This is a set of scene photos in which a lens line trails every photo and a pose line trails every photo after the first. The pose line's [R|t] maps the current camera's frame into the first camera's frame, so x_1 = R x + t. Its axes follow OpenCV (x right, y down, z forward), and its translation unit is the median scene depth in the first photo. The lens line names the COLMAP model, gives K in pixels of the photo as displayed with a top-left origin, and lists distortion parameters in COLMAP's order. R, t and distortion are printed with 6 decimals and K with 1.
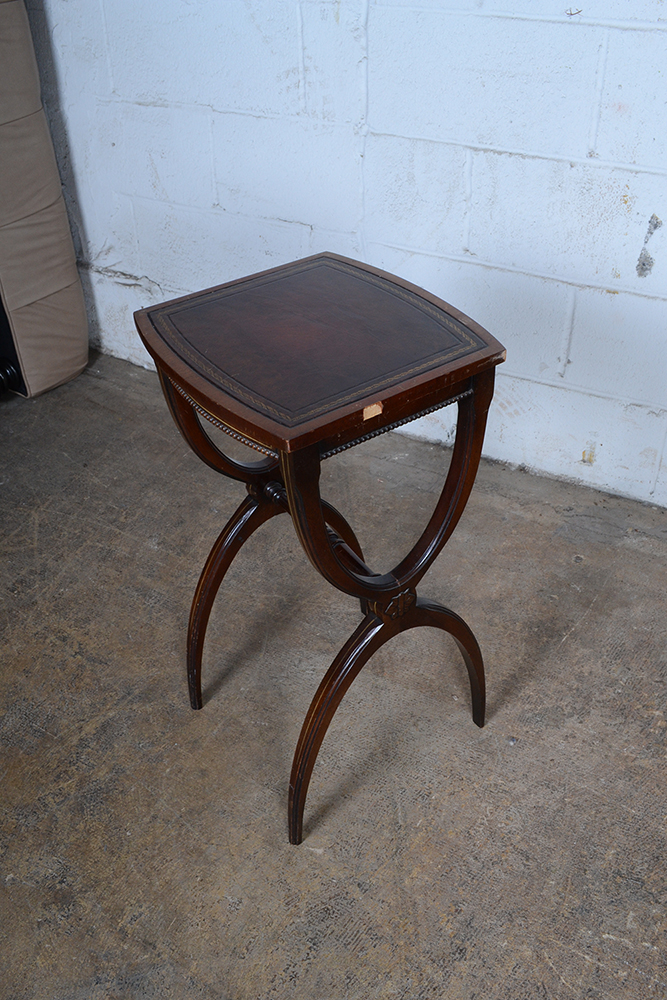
lens RADIAL K [[884.0, 0, 336.8], [0, 884.0, 501.2], [0, 0, 1]] dist [-0.083926, 0.026396]
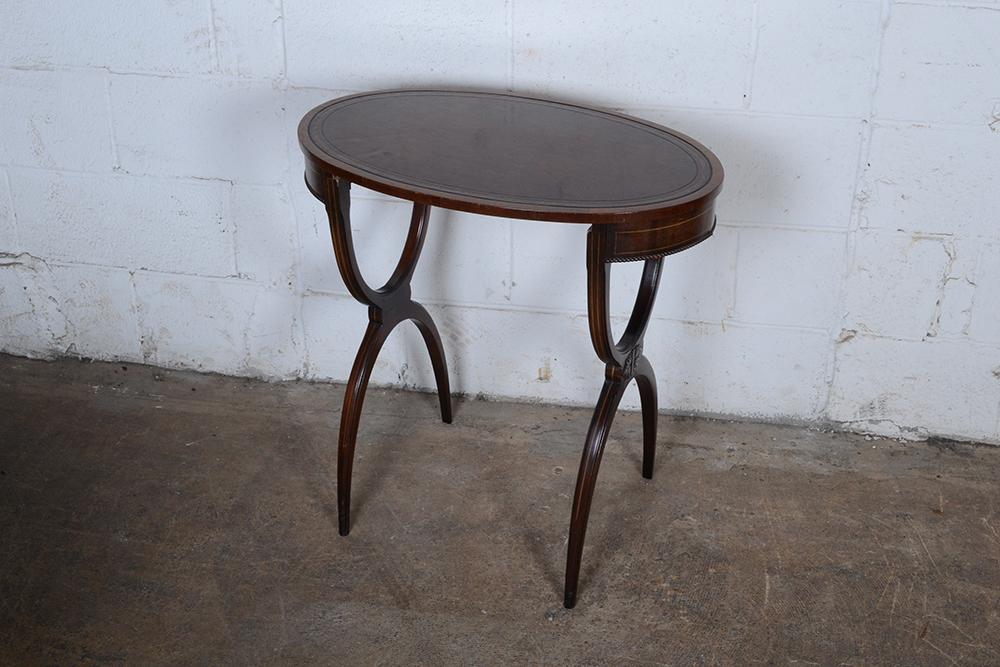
lens RADIAL K [[1253.0, 0, 500.0], [0, 1253.0, 347.8], [0, 0, 1]] dist [-0.059384, 0.000000]
pose [[0.939159, -0.142512, 0.312523, -0.243566], [0.181276, 0.978481, -0.098560, 0.062018], [-0.291752, 0.149217, 0.944783, -0.413884]]
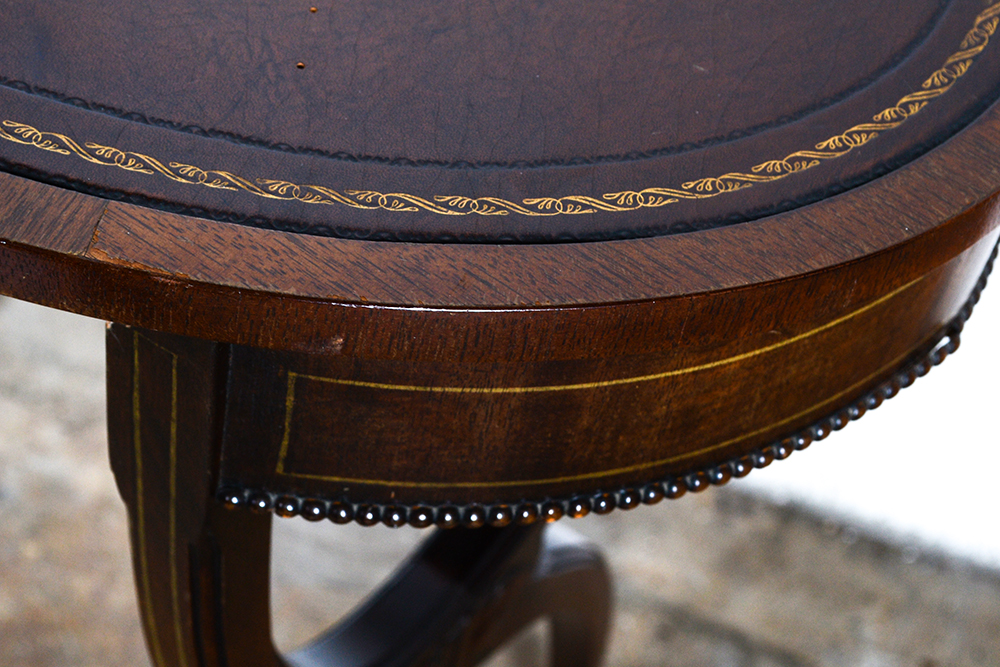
lens RADIAL K [[2235.7, 0, 503.7], [0, 2235.7, 341.0], [0, 0, 1]] dist [0.029563, 0.000000]
pose [[0.963028, -0.041670, 0.266160, 0.180690], [-0.014516, 0.978504, 0.205717, -0.203514], [-0.269011, -0.201975, 0.941721, 0.339800]]
